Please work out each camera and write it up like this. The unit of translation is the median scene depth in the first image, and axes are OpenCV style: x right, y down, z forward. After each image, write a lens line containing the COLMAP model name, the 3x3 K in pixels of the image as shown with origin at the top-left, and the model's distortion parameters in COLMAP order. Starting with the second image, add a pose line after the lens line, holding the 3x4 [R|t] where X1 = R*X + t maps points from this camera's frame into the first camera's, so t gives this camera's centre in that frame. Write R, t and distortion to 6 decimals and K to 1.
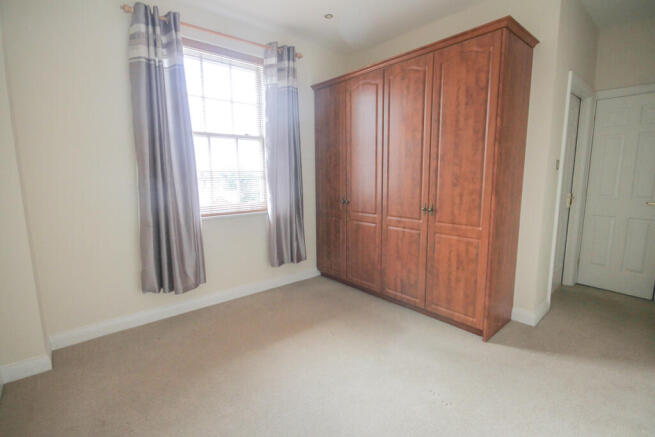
lens RADIAL K [[305.5, 0, 324.4], [0, 305.5, 219.6], [0, 0, 1]] dist [-0.004879, -0.001804]
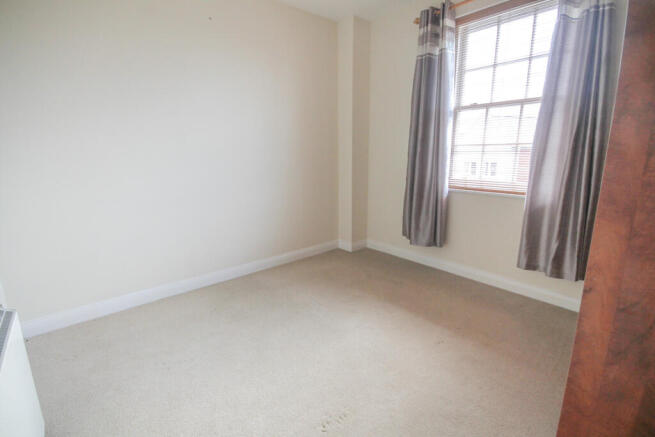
lens RADIAL K [[305.5, 0, 325.6], [0, 305.5, 216.2], [0, 0, 1]] dist [-0.004879, -0.001804]
pose [[0.008173, 0.226714, -0.973927, 0.657559], [-0.143709, 0.964116, 0.223224, -0.088716], [0.989586, 0.138138, 0.040461, 0.532582]]
